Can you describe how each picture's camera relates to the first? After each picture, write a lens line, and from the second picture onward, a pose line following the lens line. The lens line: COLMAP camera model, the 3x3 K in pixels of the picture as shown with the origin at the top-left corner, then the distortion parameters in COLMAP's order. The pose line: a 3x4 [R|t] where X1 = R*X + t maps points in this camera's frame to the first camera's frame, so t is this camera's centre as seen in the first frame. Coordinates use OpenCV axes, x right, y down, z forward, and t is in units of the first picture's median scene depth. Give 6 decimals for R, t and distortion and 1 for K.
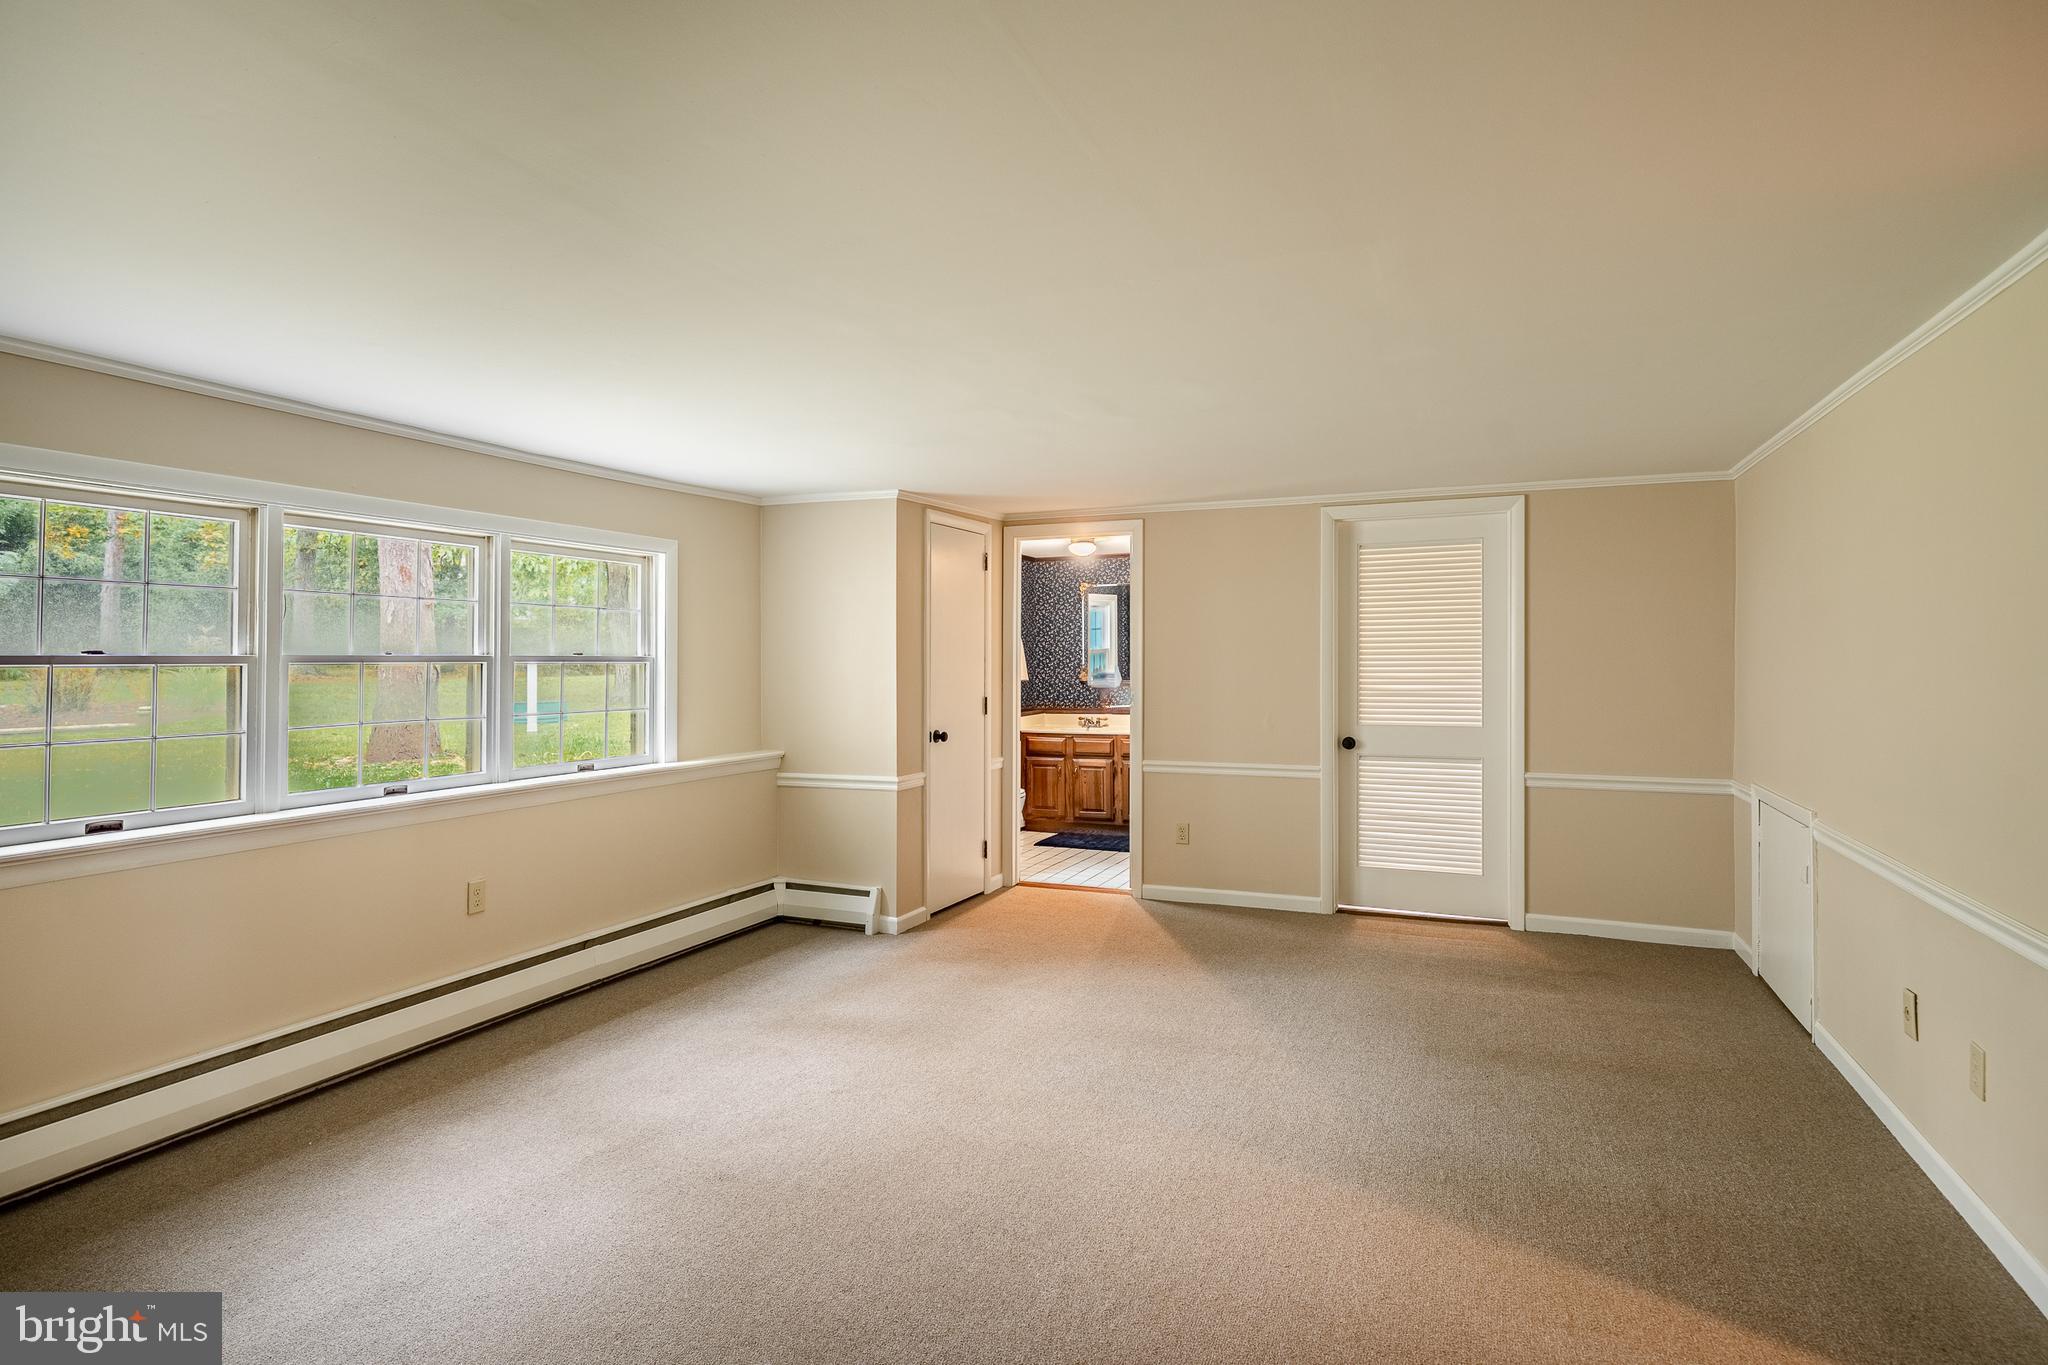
lens RADIAL K [[1058.5, 0, 1053.7], [0, 1058.5, 656.3], [0, 0, 1]] dist [-0.001680, 0.000126]
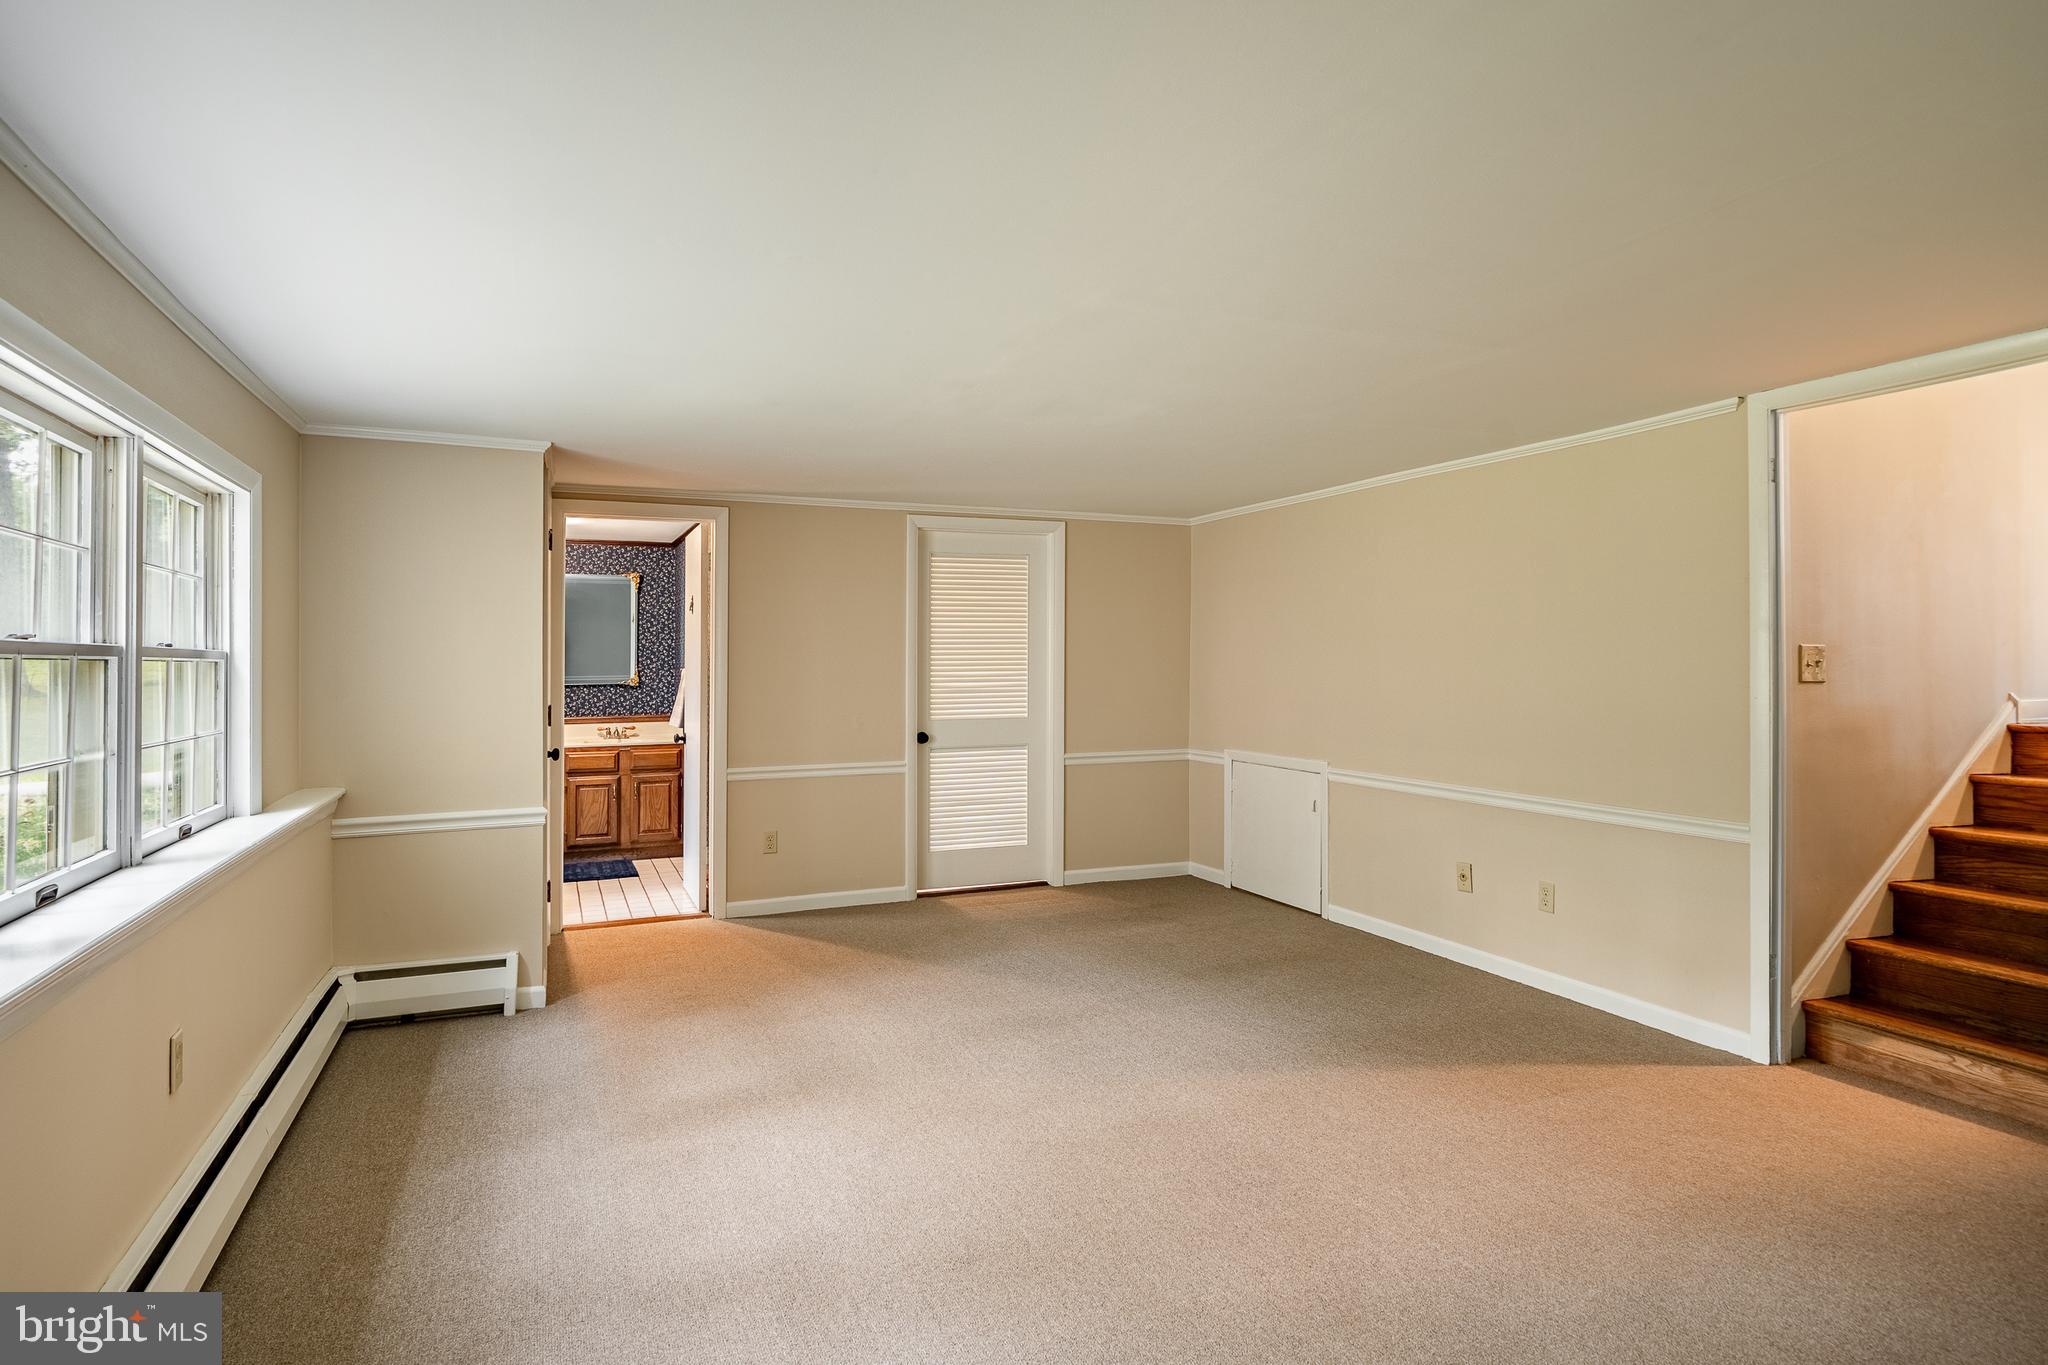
lens RADIAL K [[1073.7, 0, 996.9], [0, 1073.7, 670.5], [0, 0, 1]] dist [-0.000267, 0.000613]
pose [[0.707694, -0.006115, 0.706492, -0.461123], [0.001437, 0.999973, 0.007215, 0.006685], [-0.706517, -0.004090, 0.707684, 0.191986]]
